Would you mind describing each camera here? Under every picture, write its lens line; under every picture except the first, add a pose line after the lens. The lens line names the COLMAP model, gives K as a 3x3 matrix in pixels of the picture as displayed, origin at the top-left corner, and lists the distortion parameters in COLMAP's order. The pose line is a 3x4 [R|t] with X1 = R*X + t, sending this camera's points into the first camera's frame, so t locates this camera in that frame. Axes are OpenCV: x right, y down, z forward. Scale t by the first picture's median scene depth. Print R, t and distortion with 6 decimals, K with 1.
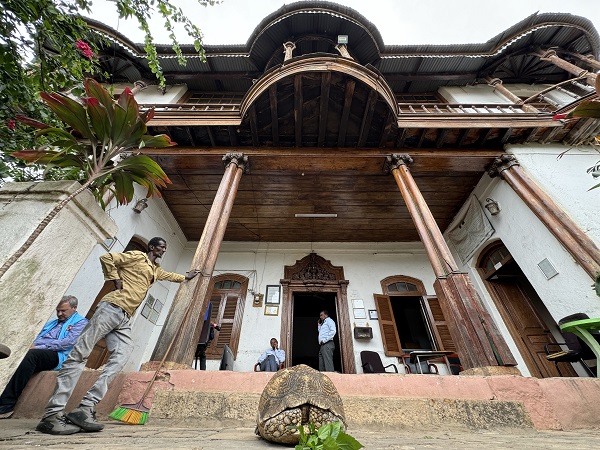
lens RADIAL K [[240.0, 0, 299.5], [0, 240.0, 223.1], [0, 0, 1]] dist [-0.004144, -0.000228]
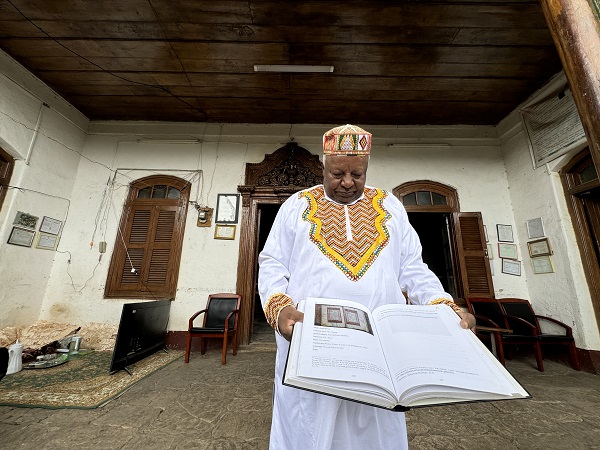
lens RADIAL K [[240.0, 0, 297.2], [0, 240.0, 225.1], [0, 0, 1]] dist [-0.004144, -0.000228]
pose [[0.999915, 0.011469, -0.006130, 0.083210], [-0.007406, 0.889701, 0.456484, 0.033516], [0.010690, -0.456400, 0.889710, 0.376461]]
